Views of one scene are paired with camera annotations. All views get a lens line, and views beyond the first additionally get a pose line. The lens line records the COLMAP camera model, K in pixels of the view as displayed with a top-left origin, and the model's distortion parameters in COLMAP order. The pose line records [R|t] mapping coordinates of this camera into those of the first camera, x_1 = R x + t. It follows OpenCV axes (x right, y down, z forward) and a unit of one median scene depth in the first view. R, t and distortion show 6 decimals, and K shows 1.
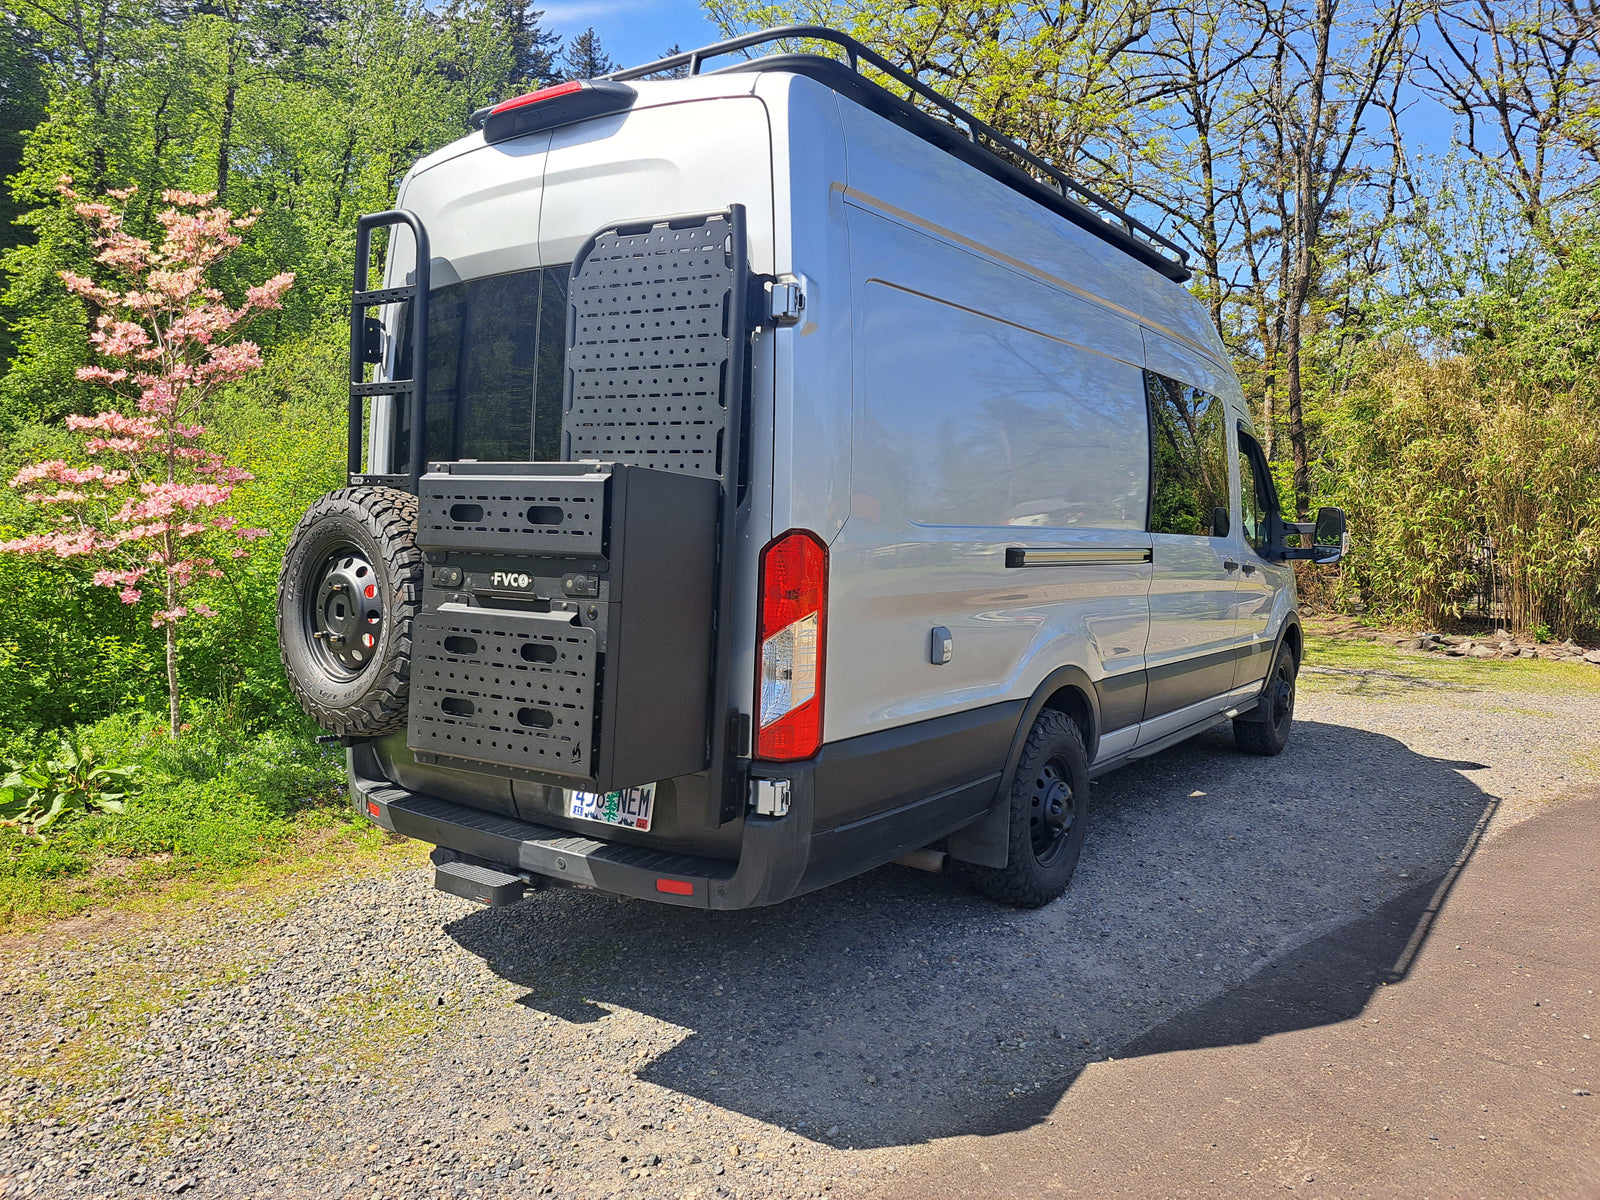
lens RADIAL K [[1196.1, 0, 798.8], [0, 1196.1, 572.9], [0, 0, 1]] dist [0.026657, -0.004411]
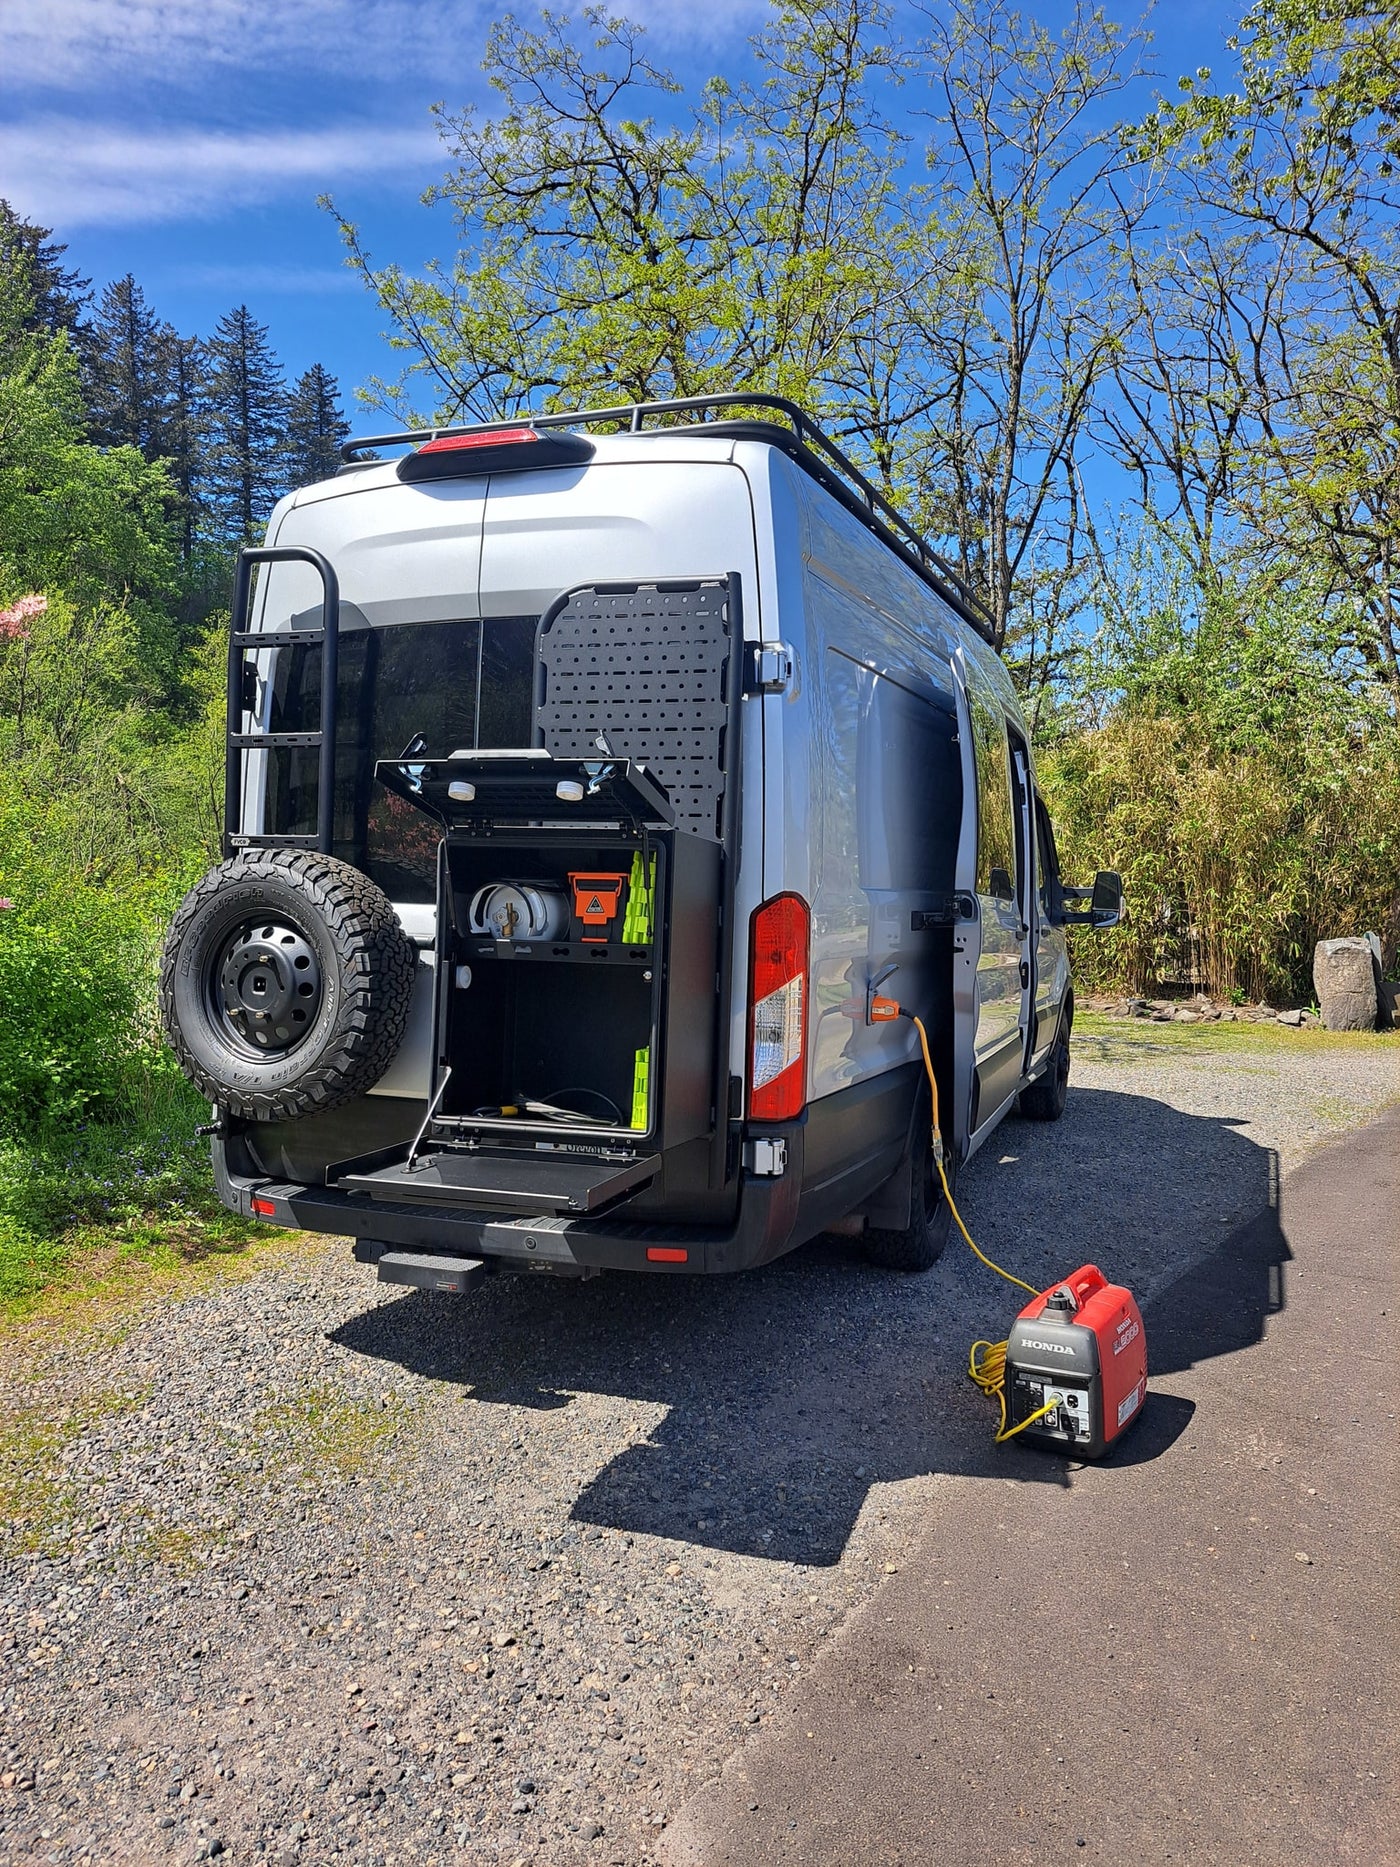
lens RADIAL K [[1431.1, 0, 700.0], [0, 1431.1, 933.5], [0, 0, 1]] dist [0.040690, -0.002394]
pose [[0.967705, -0.011936, 0.251804, -0.340081], [0.015018, 0.999834, -0.010322, 0.008977], [-0.251639, 0.013770, 0.967723, -0.142658]]
